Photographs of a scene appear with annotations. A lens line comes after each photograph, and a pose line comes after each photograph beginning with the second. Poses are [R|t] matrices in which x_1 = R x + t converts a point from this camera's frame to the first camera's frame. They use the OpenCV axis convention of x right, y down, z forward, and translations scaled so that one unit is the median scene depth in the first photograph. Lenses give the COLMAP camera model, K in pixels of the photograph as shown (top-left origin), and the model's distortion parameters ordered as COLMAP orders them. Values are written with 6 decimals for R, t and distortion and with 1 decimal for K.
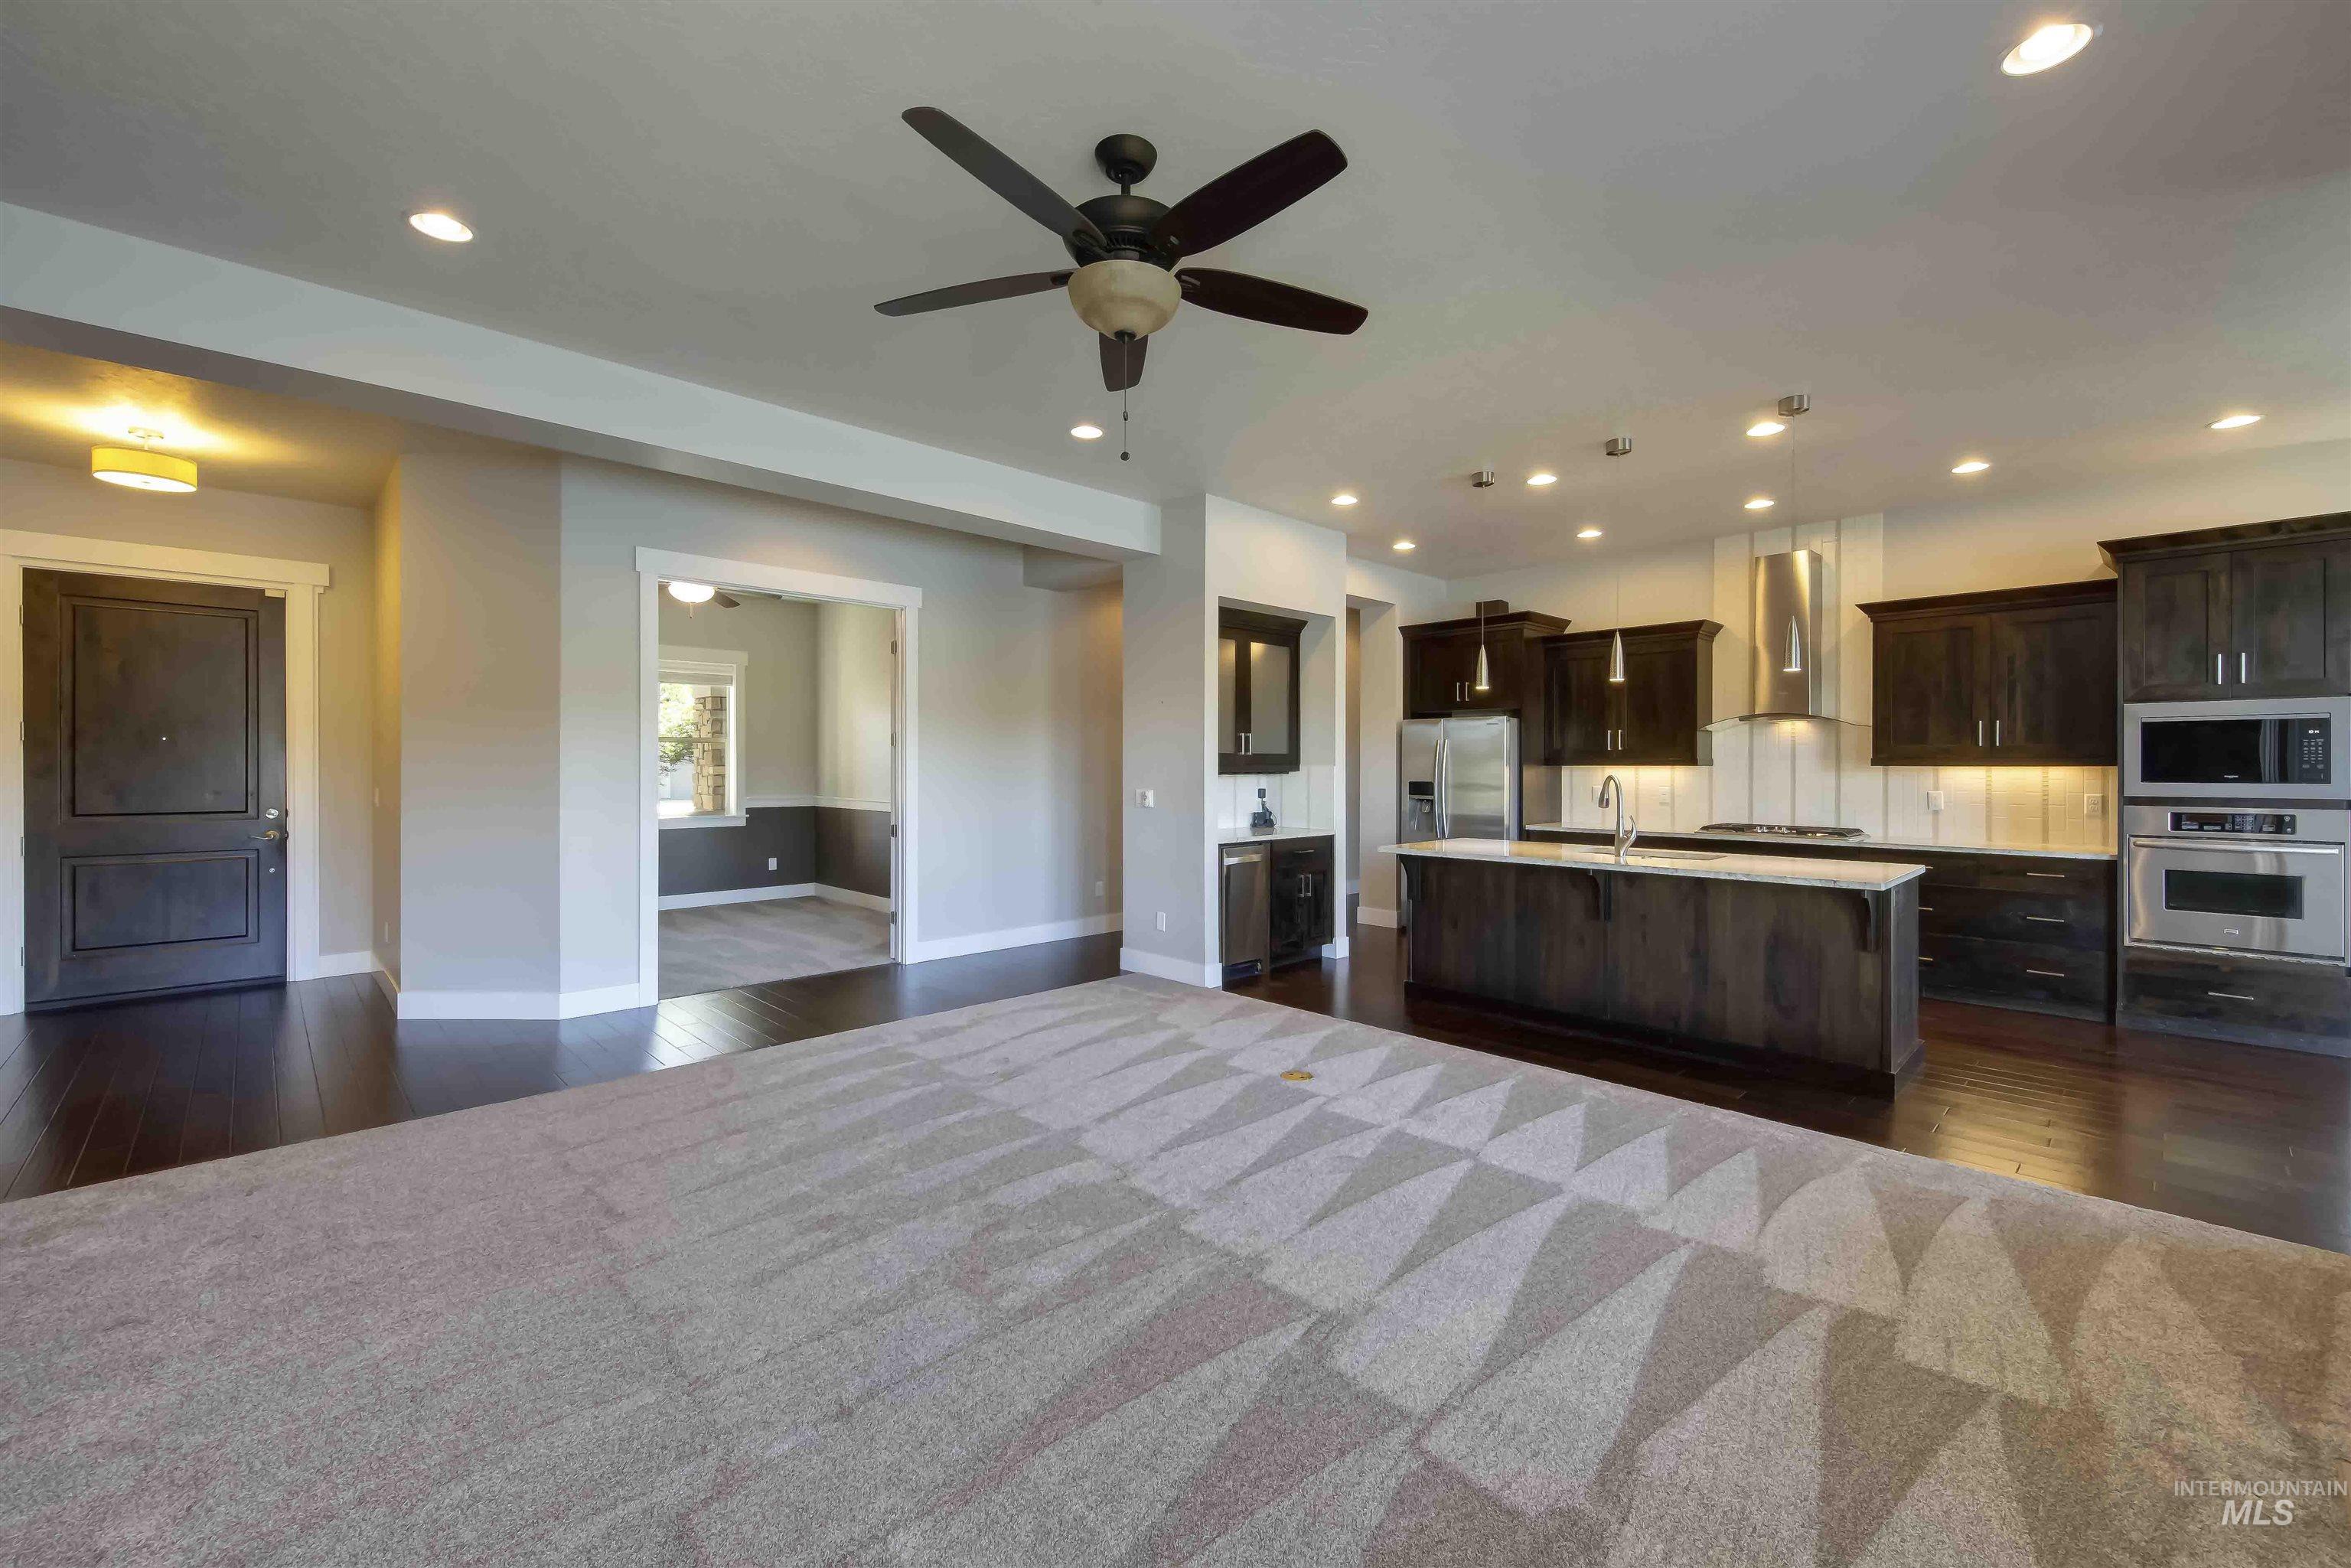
lens RADIAL K [[954.7, 0, 1180.2], [0, 954.7, 763.5], [0, 0, 1]] dist [-0.000101, -0.000154]
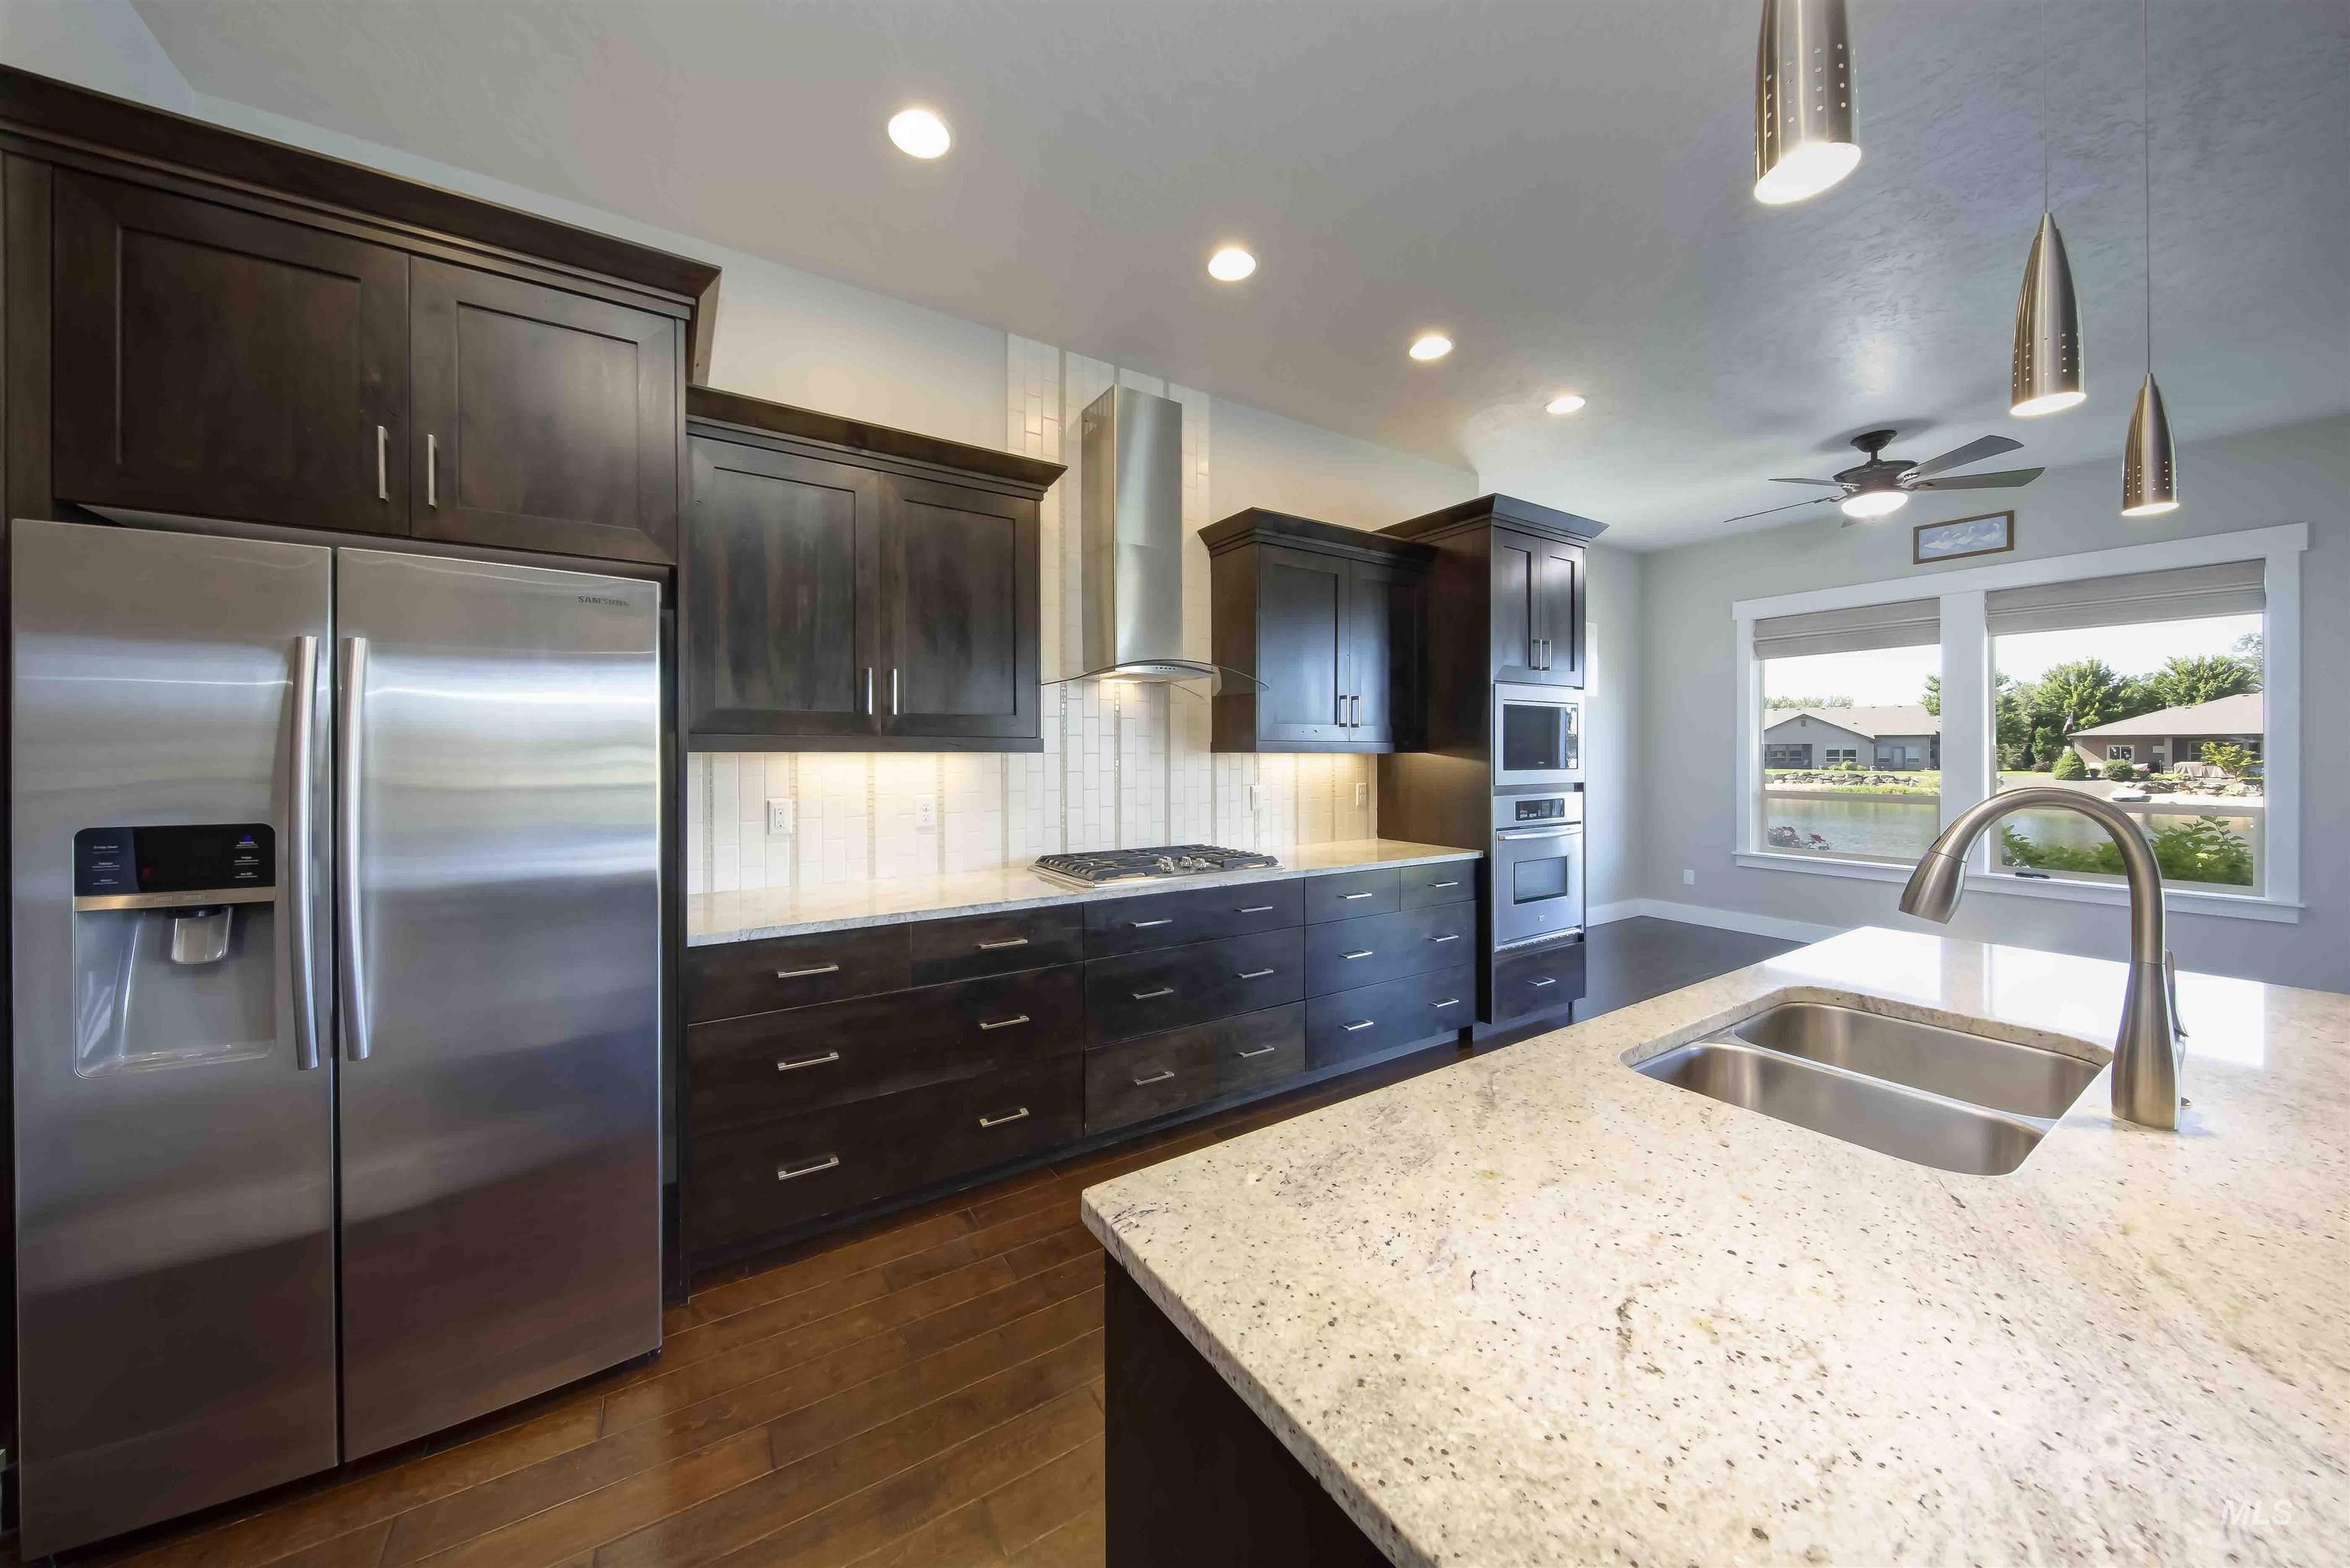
lens RADIAL K [[769.2, 0, 1131.4], [0, 769.2, 769.6], [0, 0, 1]] dist [-0.005439, -0.000042]
pose [[0.223311, -0.022263, 0.974493, 0.209618], [-0.004021, 0.999710, 0.023761, 0.003106], [-0.974739, -0.009224, 0.223157, 1.195397]]
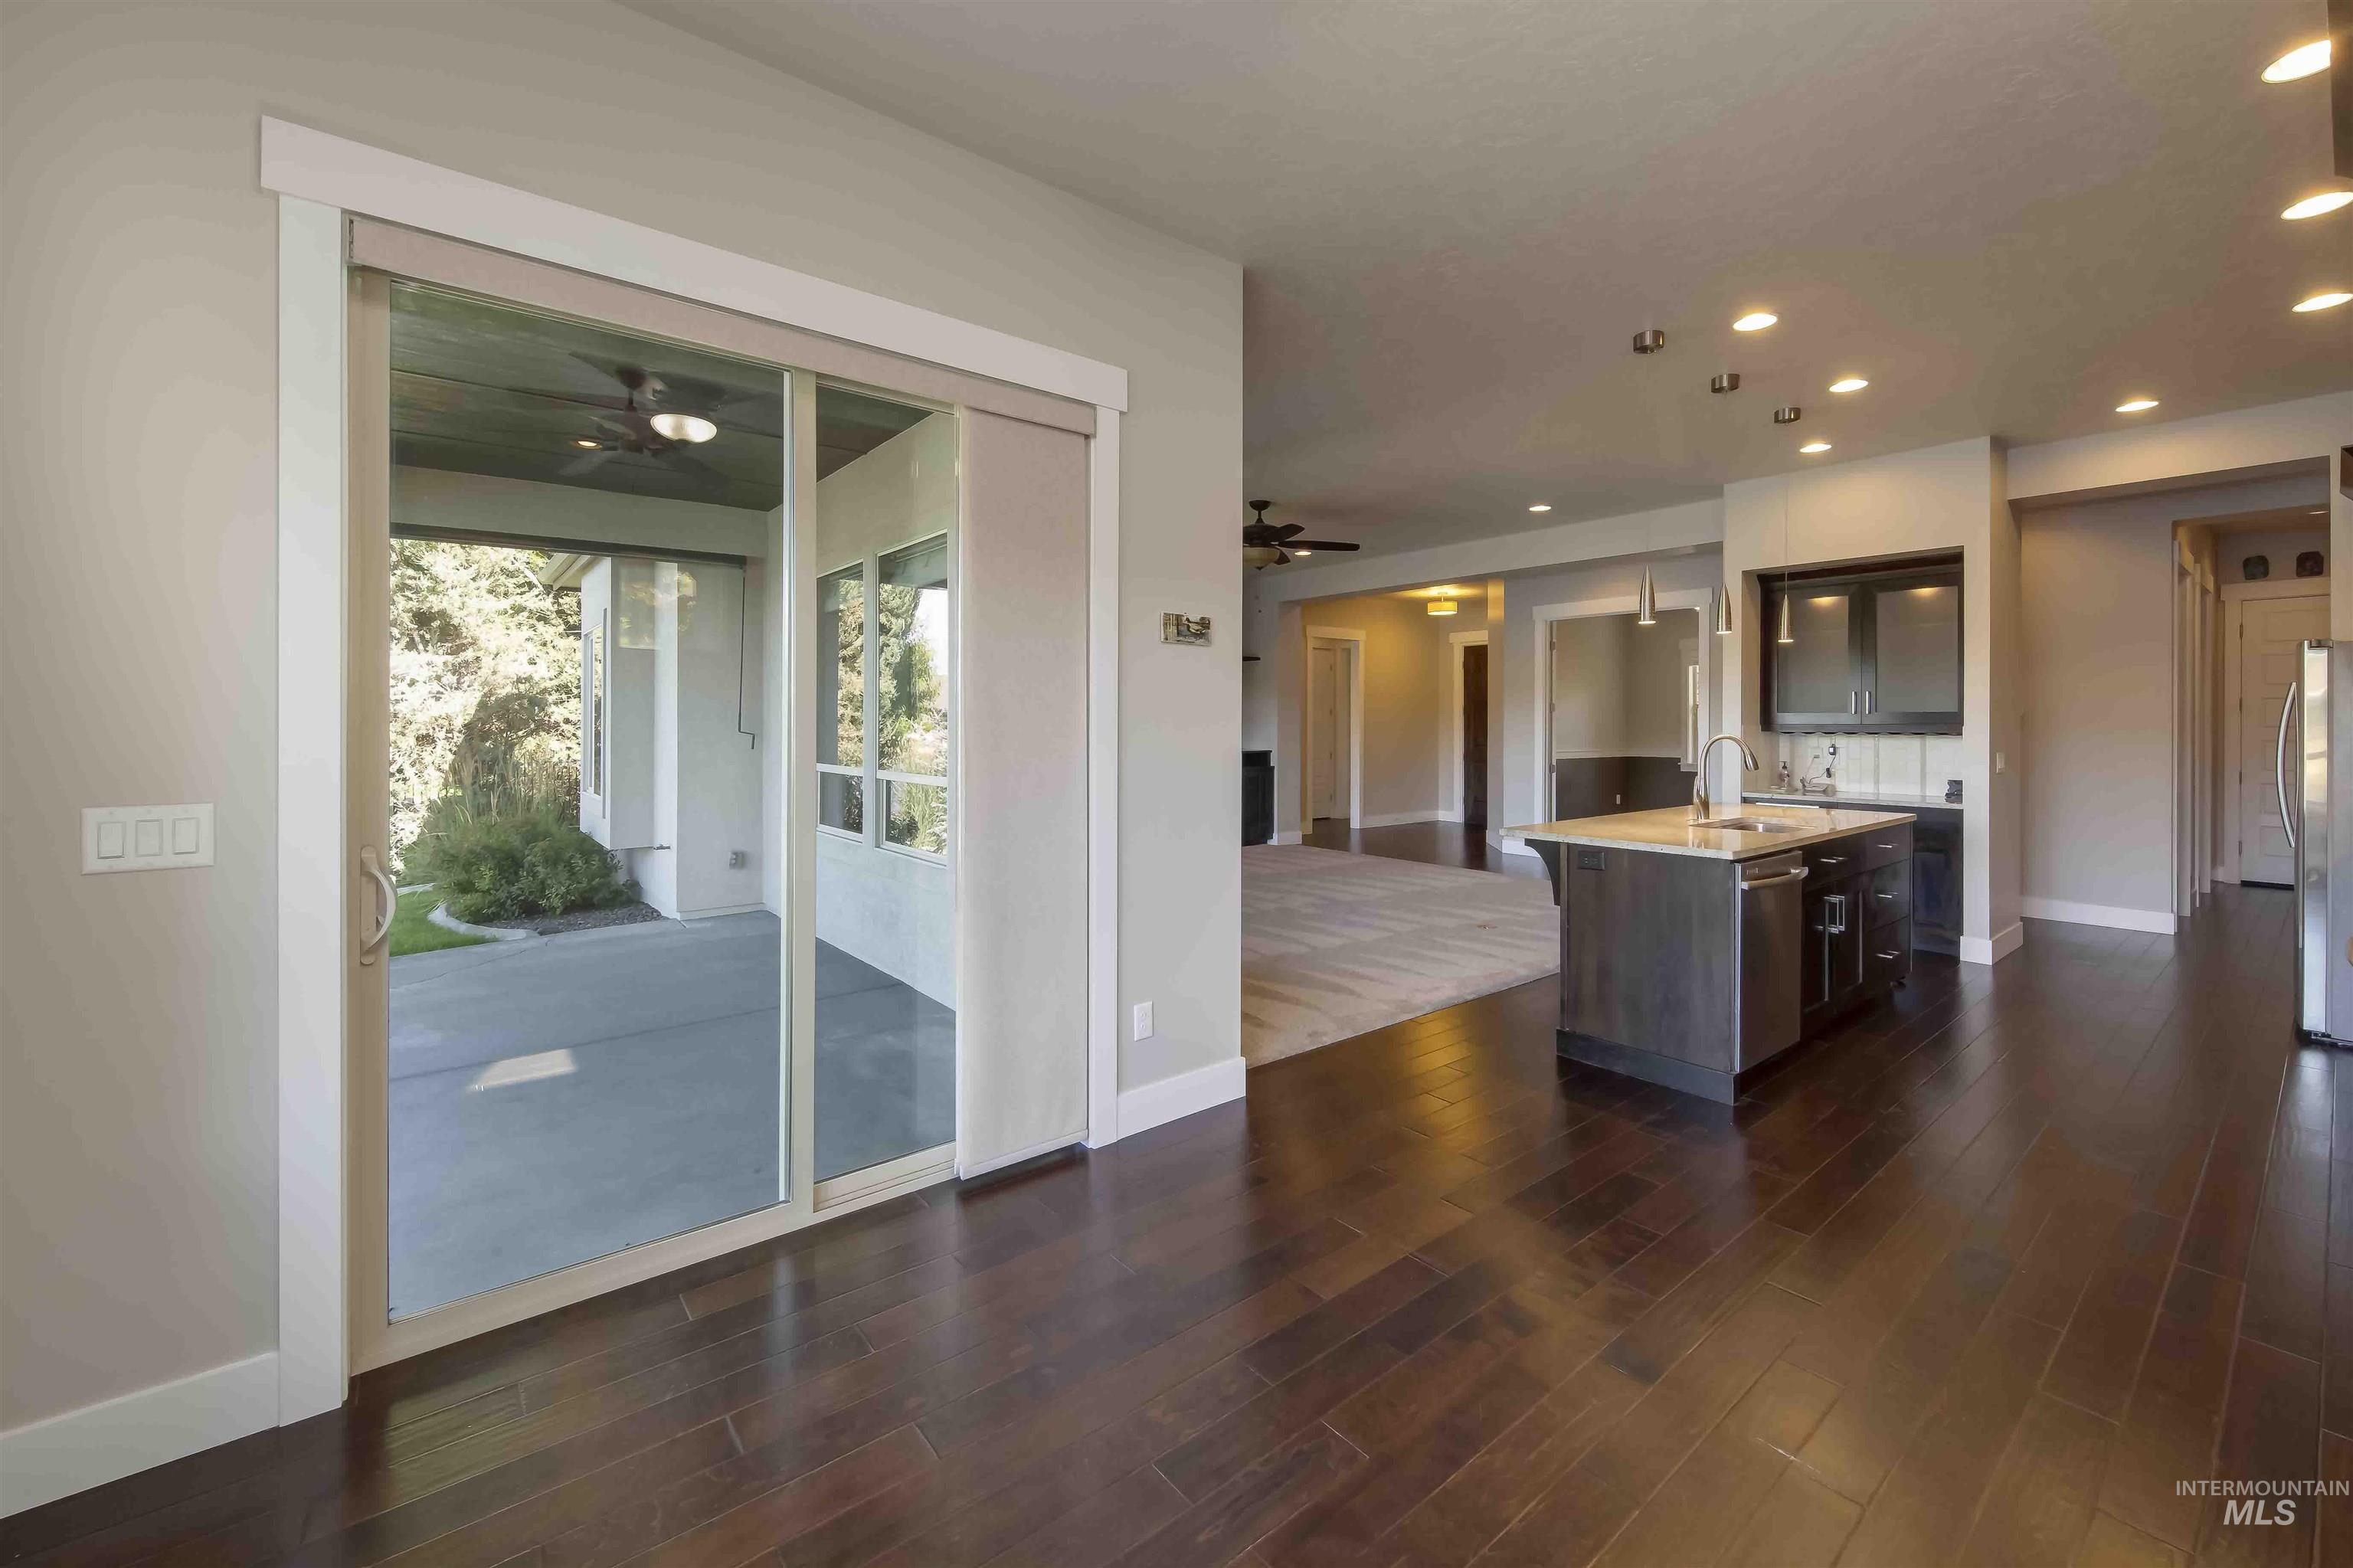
lens RADIAL K [[938.9, 0, 1214.3], [0, 938.9, 725.4], [0, 0, 1]] dist [-0.000715, -0.000282]
pose [[-0.076954, -0.000760, -0.997034, 1.409203], [0.001109, 0.999999, -0.000848, 0.002761], [0.997034, -0.001171, -0.076953, 0.583498]]
